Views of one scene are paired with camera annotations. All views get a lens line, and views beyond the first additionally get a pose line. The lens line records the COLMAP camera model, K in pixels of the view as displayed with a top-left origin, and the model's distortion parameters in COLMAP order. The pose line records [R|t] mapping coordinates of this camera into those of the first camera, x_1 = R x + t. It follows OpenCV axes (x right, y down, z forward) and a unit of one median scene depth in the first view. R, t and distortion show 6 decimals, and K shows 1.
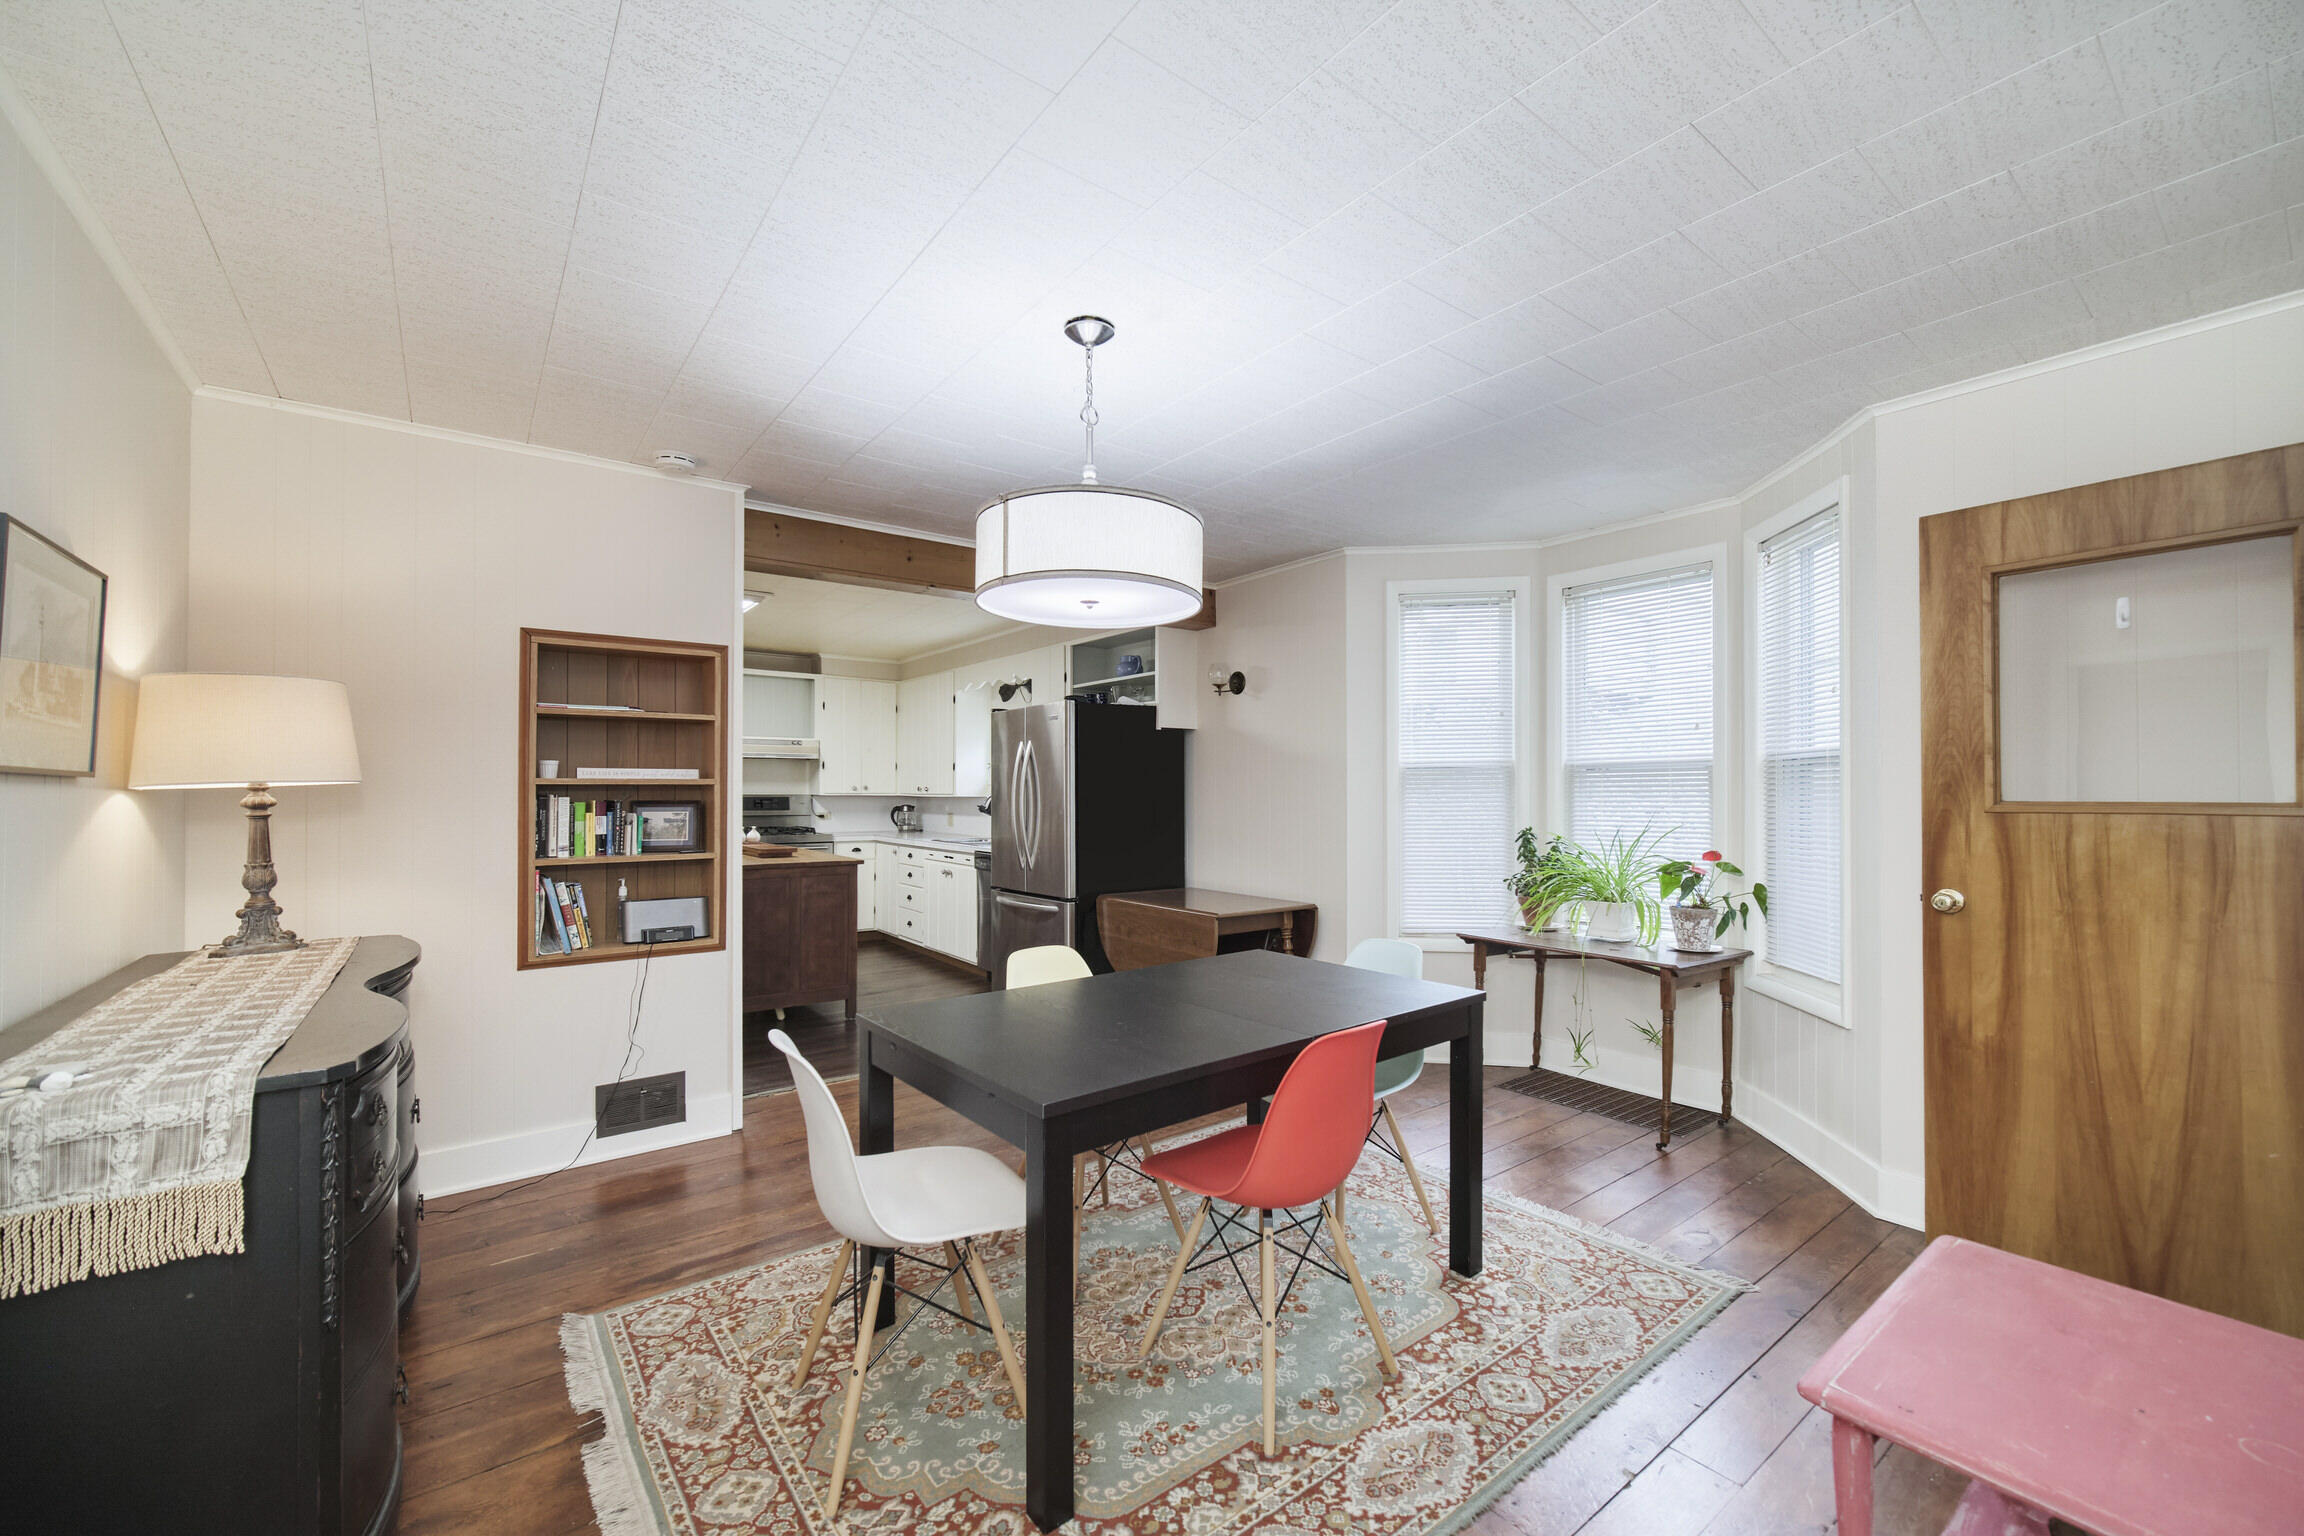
lens RADIAL K [[929.3, 0, 1167.6], [0, 929.3, 786.1], [0, 0, 1]] dist [0.002331, -0.000388]
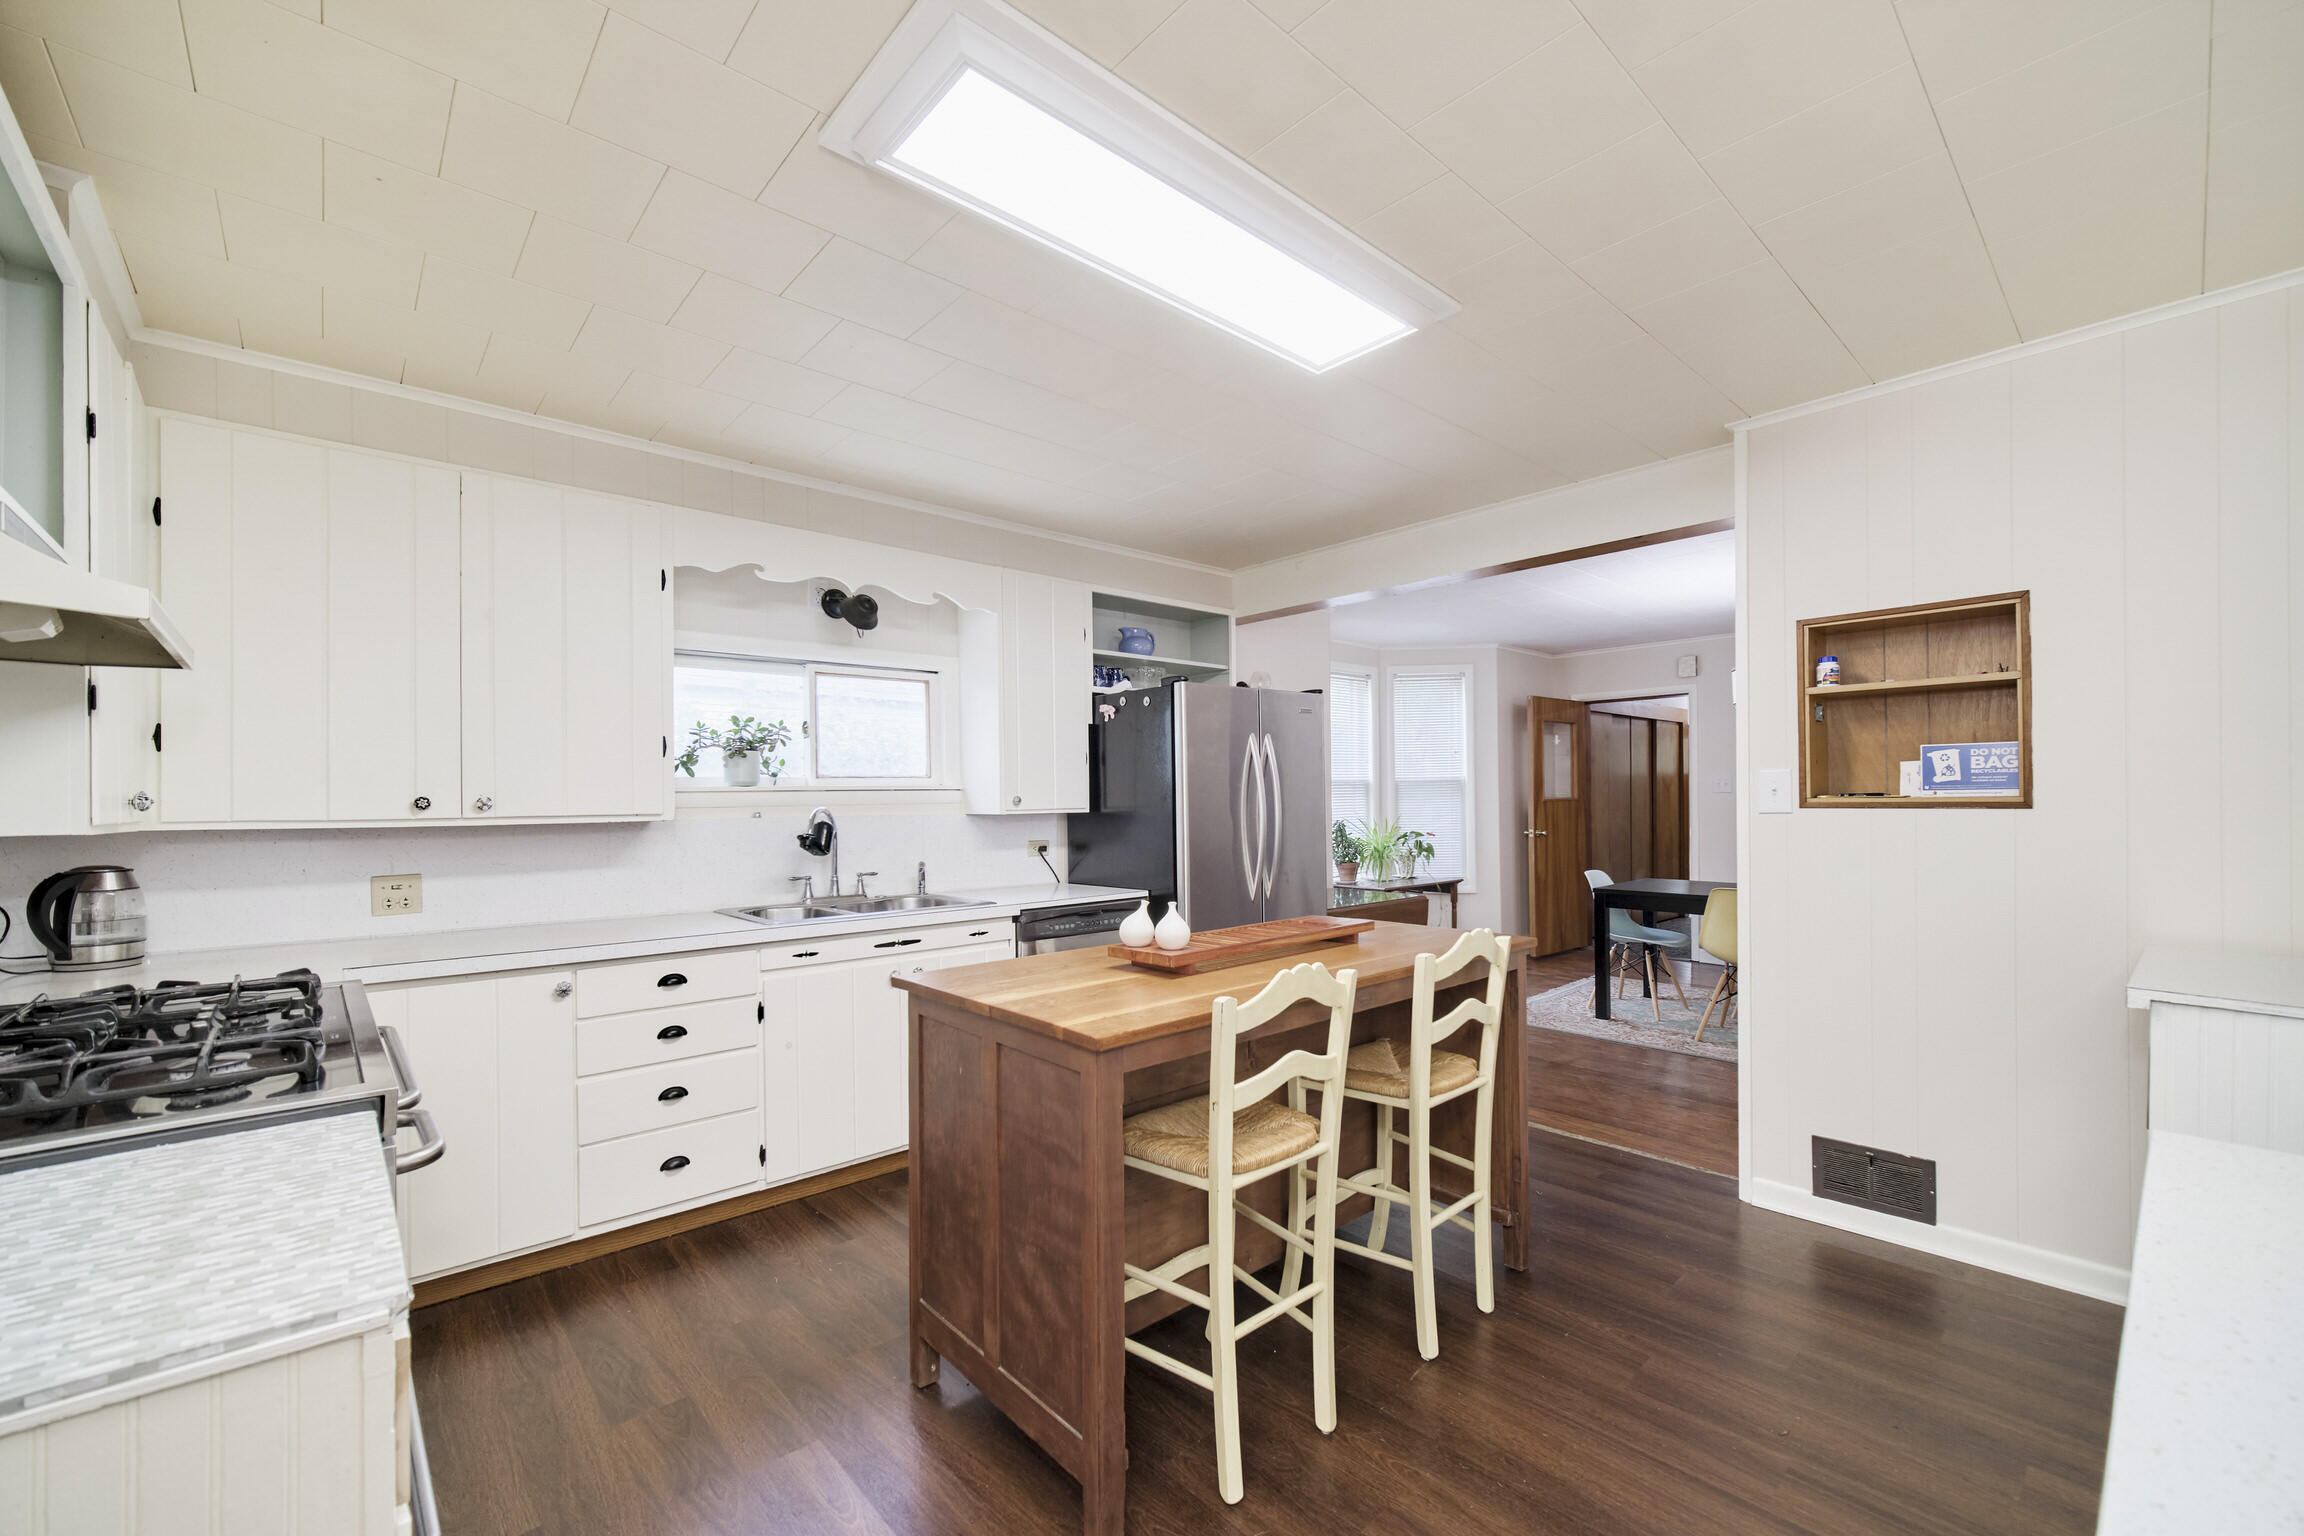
lens RADIAL K [[939.2, 0, 1154.0], [0, 939.2, 793.0], [0, 0, 1]] dist [-0.000431, 0.000381]
pose [[-0.082430, 0.008257, 0.996563, -1.282475], [0.008400, 0.999936, -0.007590, 0.008753], [-0.996561, 0.007746, -0.082495, 1.619150]]
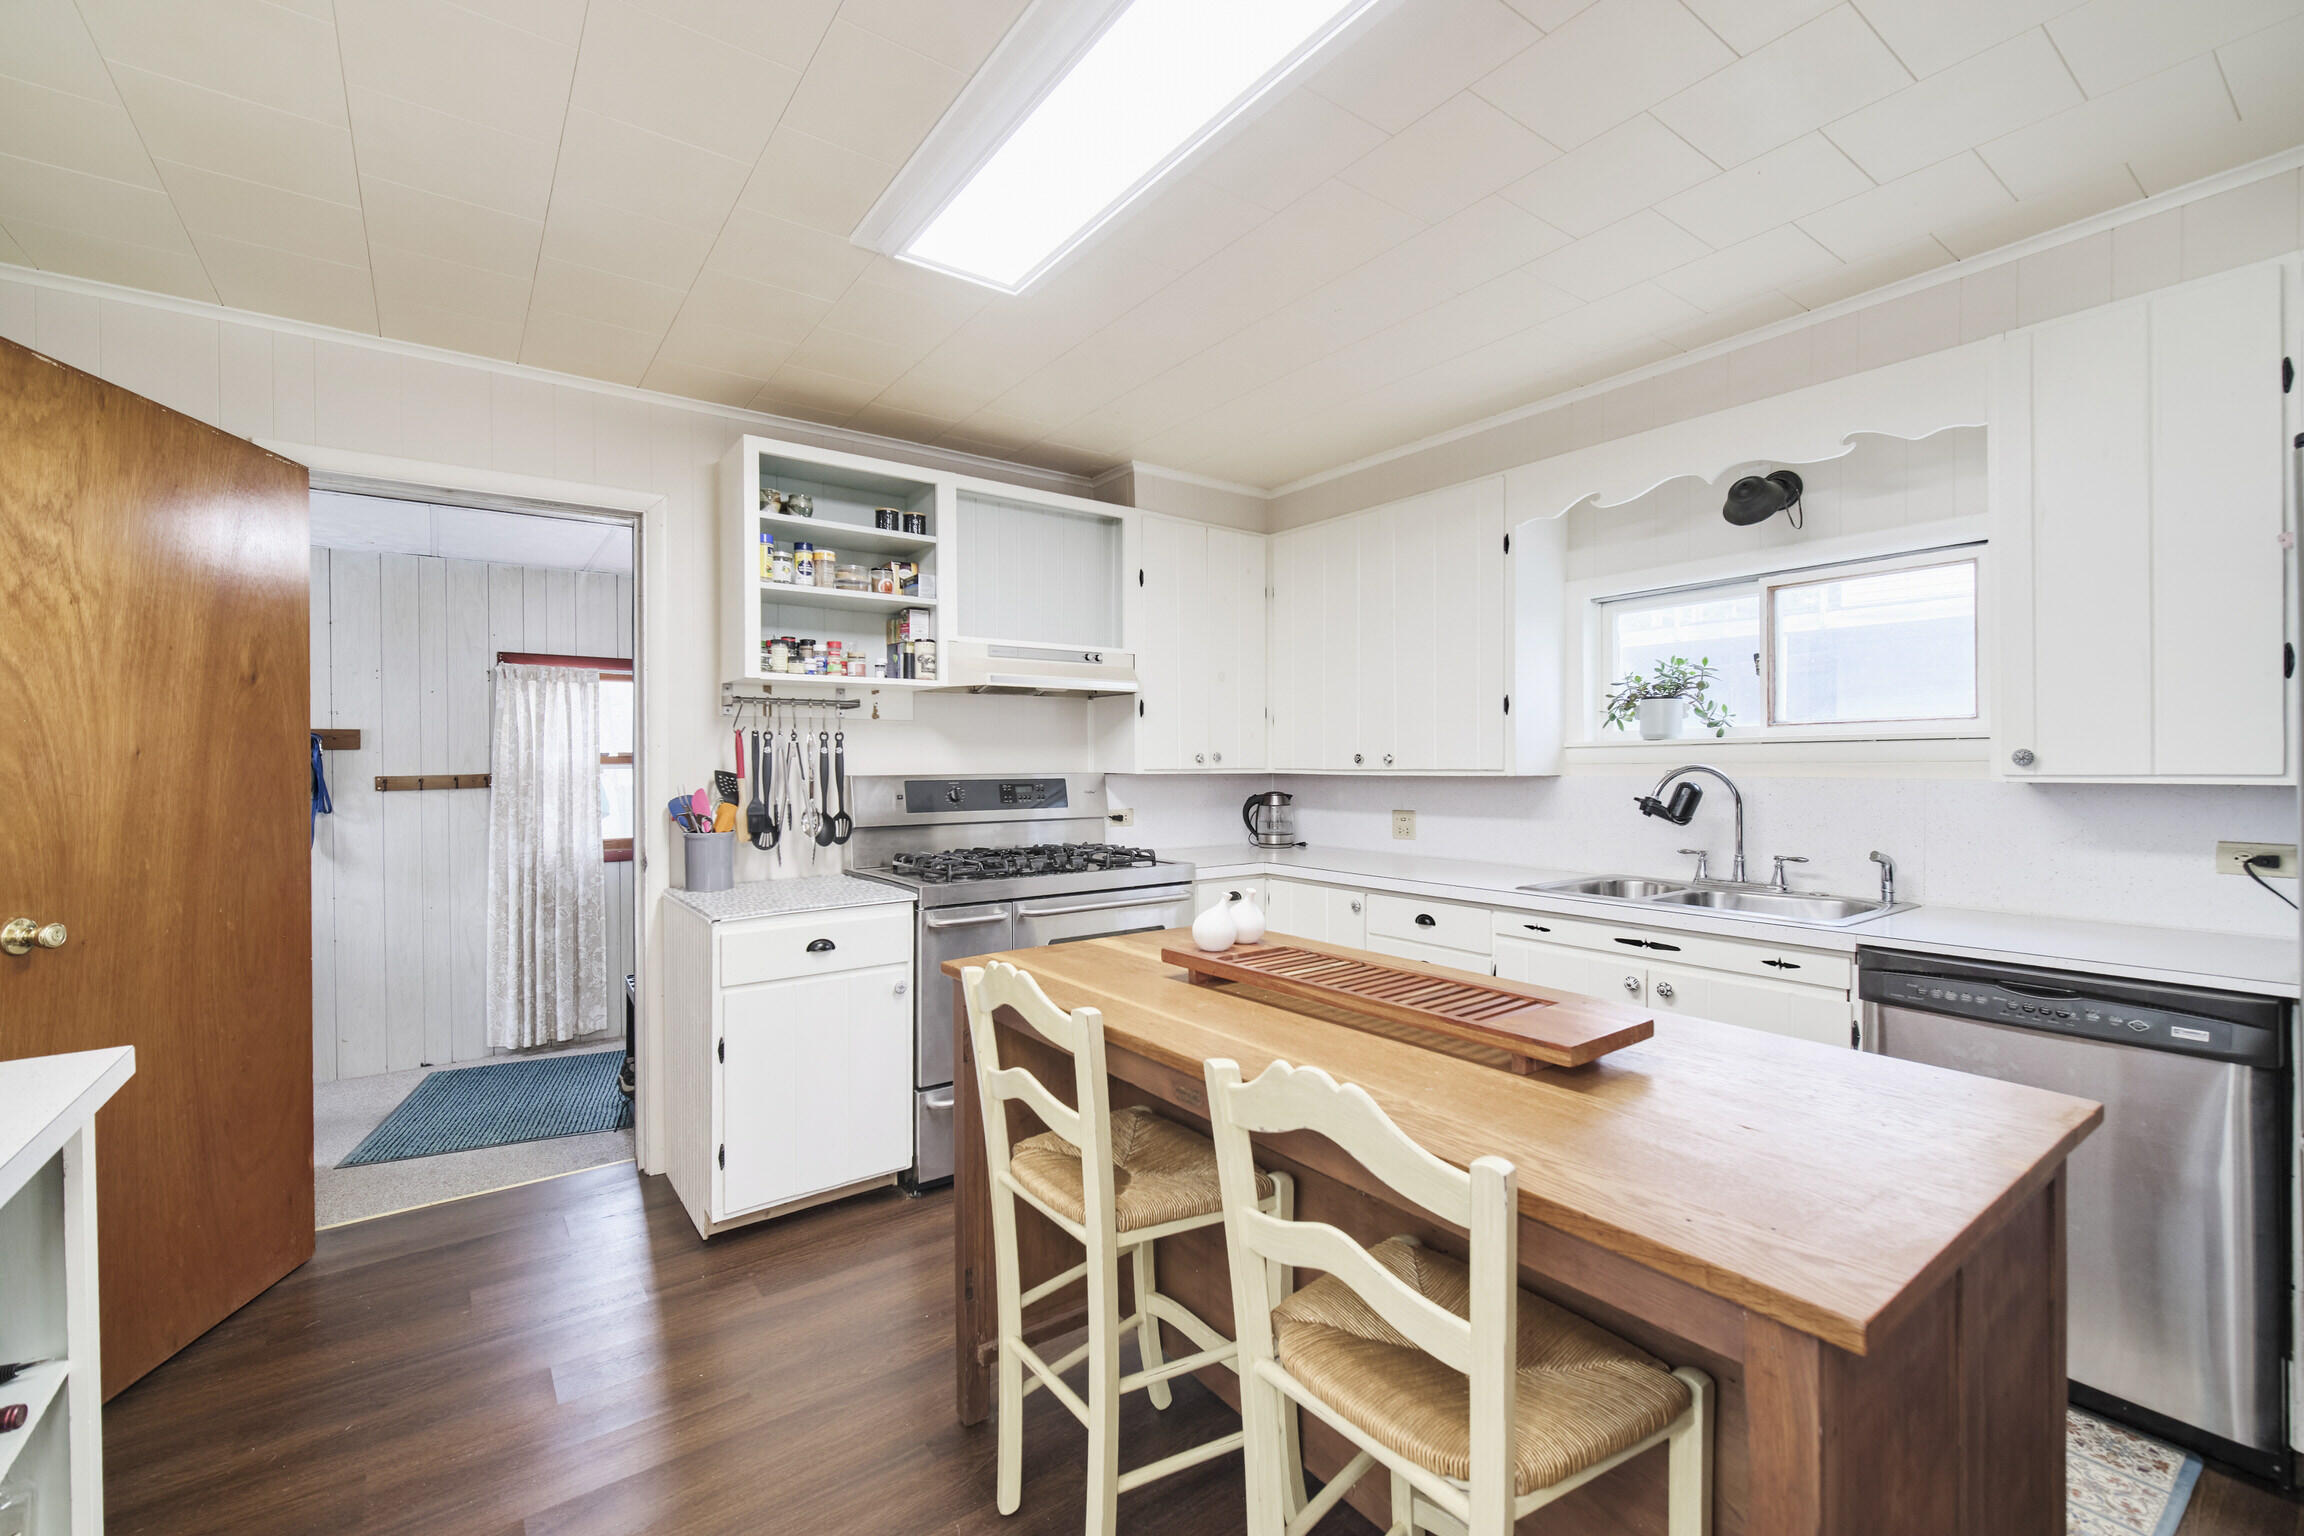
lens RADIAL K [[939.2, 0, 1149.7], [0, 939.2, 767.4], [0, 0, 1]] dist [-0.000431, 0.000381]
pose [[0.999969, -0.007022, -0.003493, -0.770472], [0.007055, 0.999932, 0.009240, 0.005466], [0.003428, -0.009264, 0.999951, 1.142845]]
